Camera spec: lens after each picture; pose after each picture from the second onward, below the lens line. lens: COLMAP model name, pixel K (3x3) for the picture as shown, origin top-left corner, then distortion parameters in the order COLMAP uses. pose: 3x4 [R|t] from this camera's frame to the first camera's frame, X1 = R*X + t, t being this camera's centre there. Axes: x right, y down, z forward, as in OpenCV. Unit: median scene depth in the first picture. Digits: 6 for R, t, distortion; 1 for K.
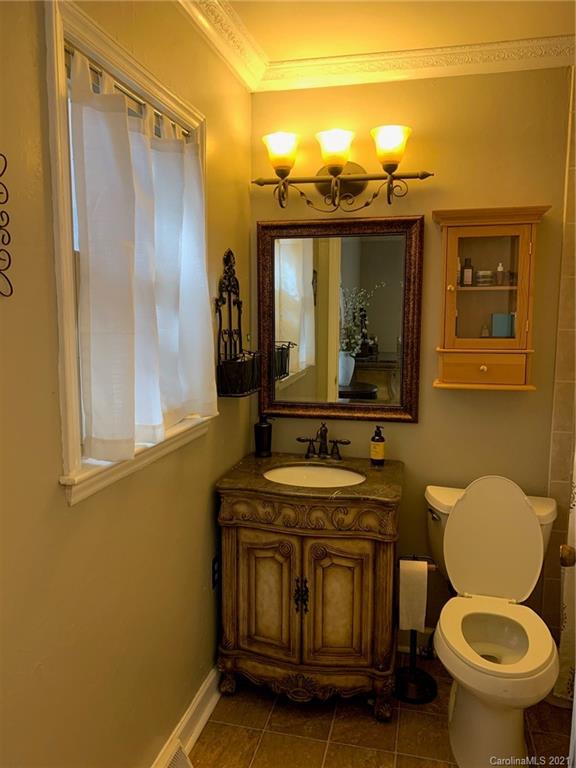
lens RADIAL K [[591.0, 0, 291.3], [0, 591.0, 382.4], [0, 0, 1]] dist [0.039888, -0.059827]
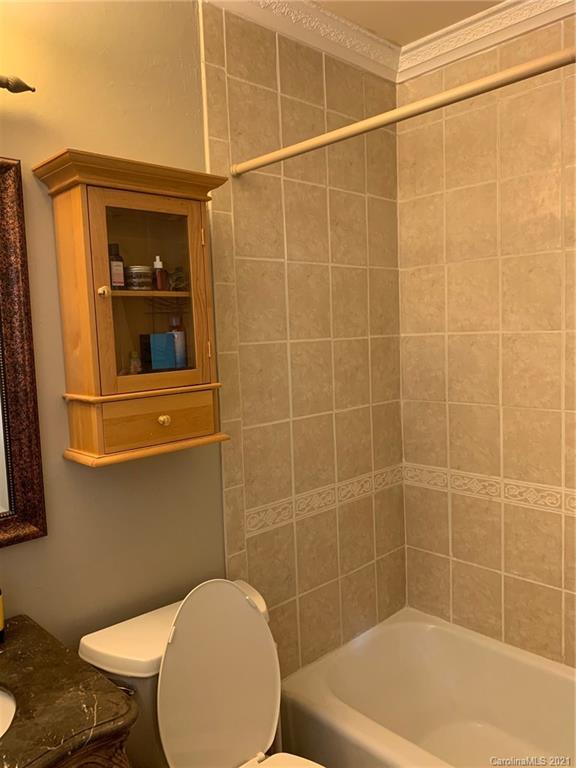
lens RADIAL K [[591.0, 0, 289.2], [0, 591.0, 378.7], [0, 0, 1]] dist [0.039888, -0.059827]
pose [[0.544226, -0.094657, 0.833581, -0.114781], [0.138911, 0.990066, 0.021735, -0.057078], [-0.827358, 0.103965, 0.551969, 0.496484]]
